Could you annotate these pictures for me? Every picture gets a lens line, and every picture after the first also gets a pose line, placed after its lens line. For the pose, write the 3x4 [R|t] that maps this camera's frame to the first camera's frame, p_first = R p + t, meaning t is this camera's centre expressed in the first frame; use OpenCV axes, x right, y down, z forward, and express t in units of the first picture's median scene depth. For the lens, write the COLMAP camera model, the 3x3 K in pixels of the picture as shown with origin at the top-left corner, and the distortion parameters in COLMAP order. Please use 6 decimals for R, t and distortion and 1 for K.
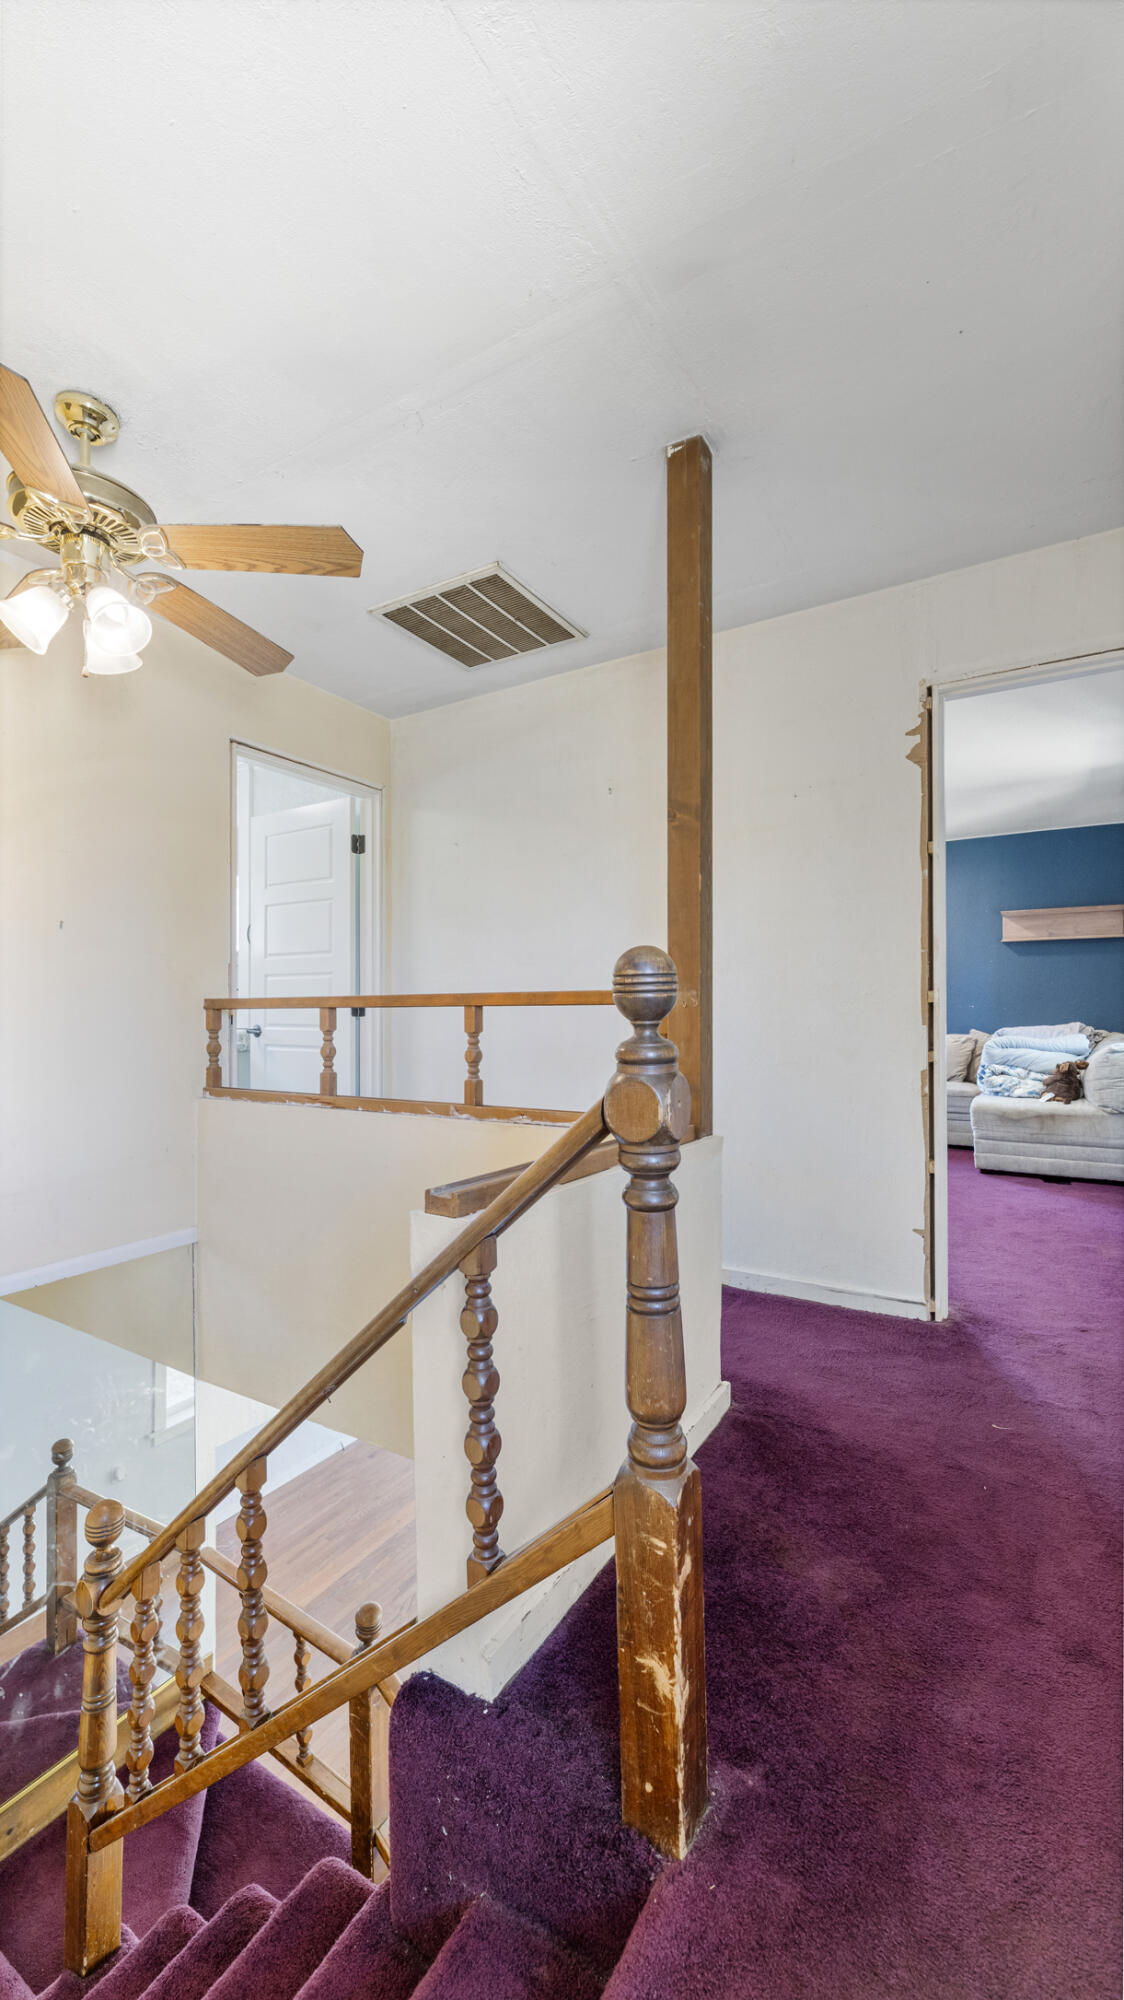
lens RADIAL K [[806.9, 0, 559.2], [0, 806.9, 1003.4], [0, 0, 1]] dist [-0.002190, -0.000469]
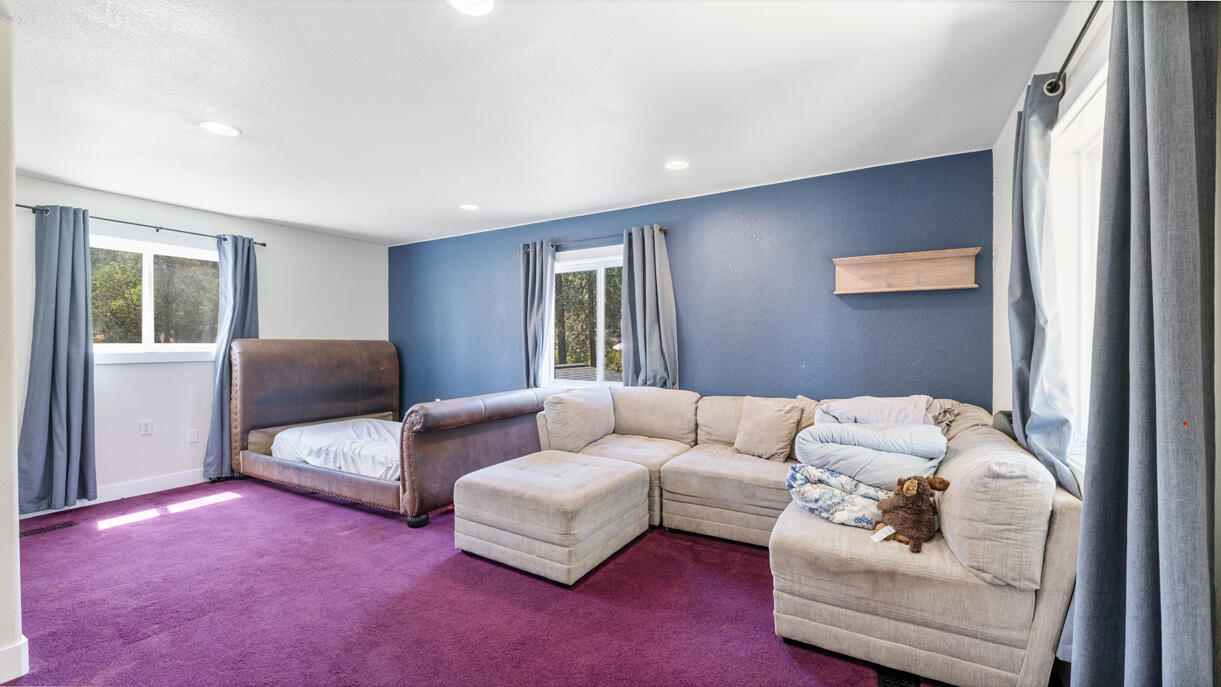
lens RADIAL K [[492.6, 0, 609.6], [0, 492.6, 339.6], [0, 0, 1]] dist [-0.002190, -0.000469]
pose [[0.999457, 0.003072, 0.032814, 0.370439], [-0.003234, 0.999983, 0.004885, -0.036291], [-0.032798, -0.004988, 0.999450, 0.610777]]
